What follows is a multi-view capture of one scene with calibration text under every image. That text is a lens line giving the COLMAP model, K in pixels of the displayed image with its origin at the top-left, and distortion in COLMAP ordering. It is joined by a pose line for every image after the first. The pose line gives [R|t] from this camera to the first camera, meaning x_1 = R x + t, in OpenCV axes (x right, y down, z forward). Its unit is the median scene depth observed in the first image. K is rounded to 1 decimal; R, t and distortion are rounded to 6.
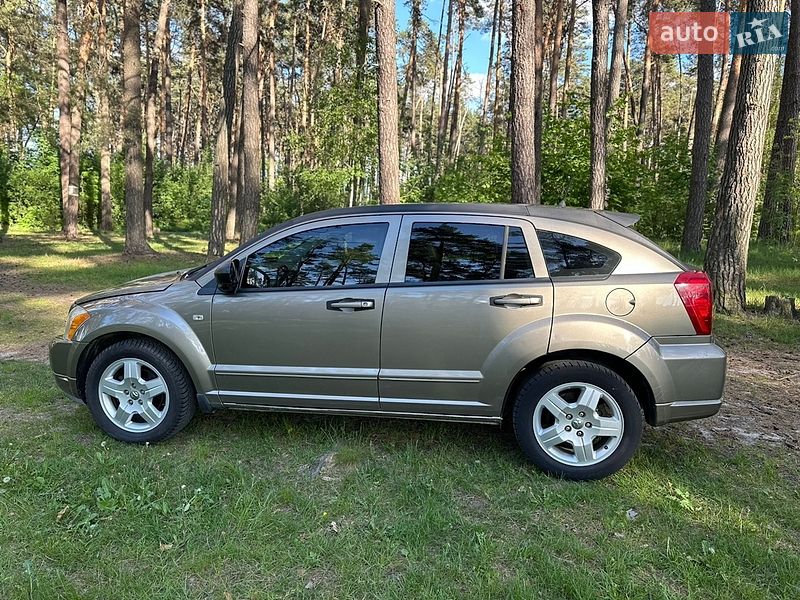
lens RADIAL K [[562.9, 0, 397.0], [0, 562.9, 301.1], [0, 0, 1]] dist [0.040049, -0.043871]
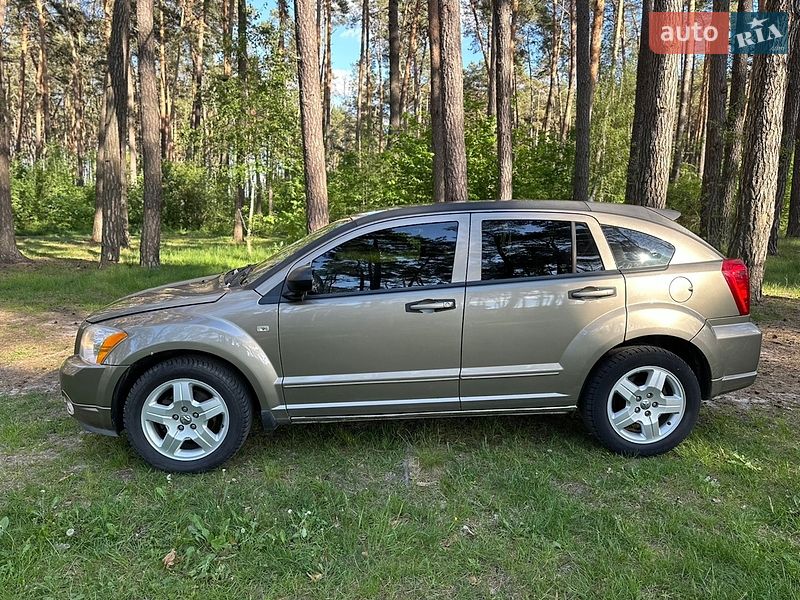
lens RADIAL K [[562.9, 0, 394.9], [0, 562.9, 302.1], [0, 0, 1]] dist [0.040049, -0.043871]
pose [[0.973491, -0.054536, 0.222129, -0.340624], [0.052559, 0.998508, 0.014809, -0.016910], [-0.222605, -0.002741, 0.974905, 0.050619]]
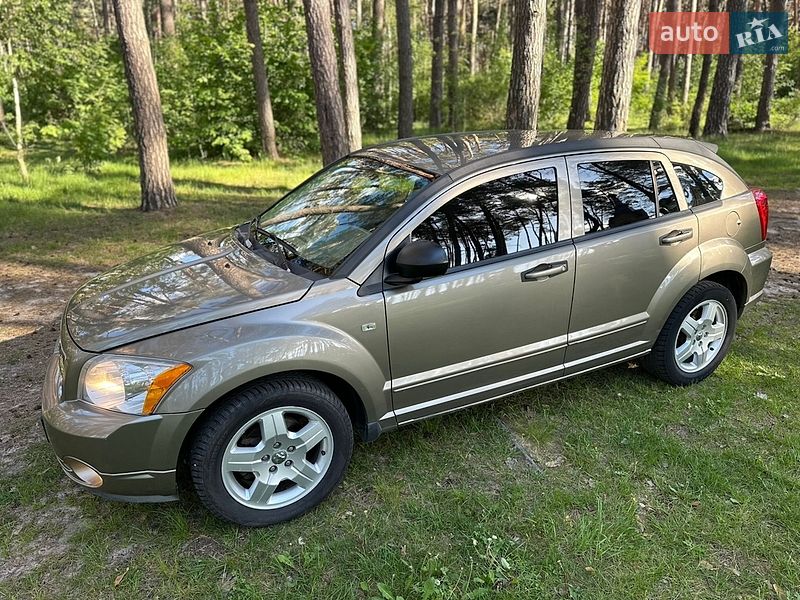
lens RADIAL K [[562.9, 0, 397.9], [0, 562.9, 301.4], [0, 0, 1]] dist [0.040049, -0.043871]
pose [[0.809012, -0.222581, 0.544020, -0.700078], [0.117811, 0.968151, 0.220915, -0.156046], [-0.575865, -0.114632, 0.809468, 0.399726]]
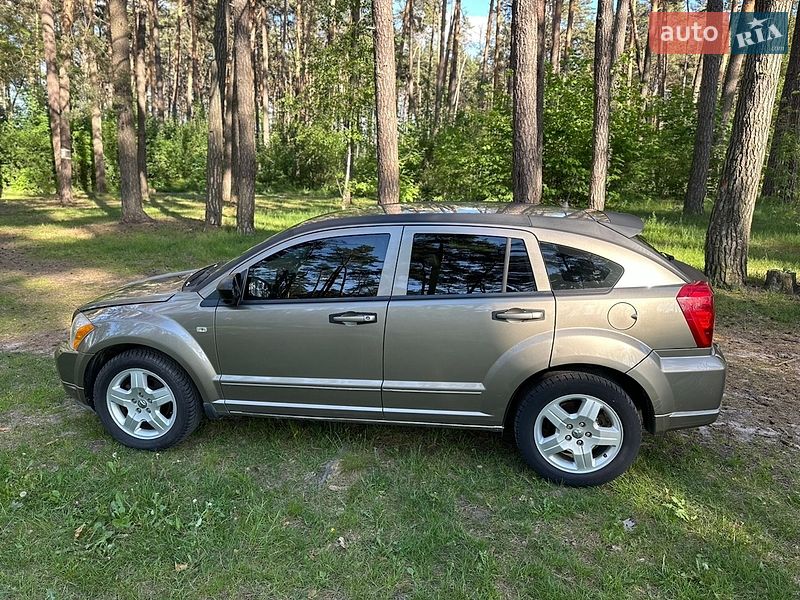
lens RADIAL K [[562.9, 0, 395.4], [0, 562.9, 302.0], [0, 0, 1]] dist [0.040049, -0.043871]
pose [[0.999923, -0.012182, -0.002250, -0.004052], [0.012328, 0.996415, 0.083697, -0.098926], [0.001222, -0.083719, 0.996489, 0.001898]]
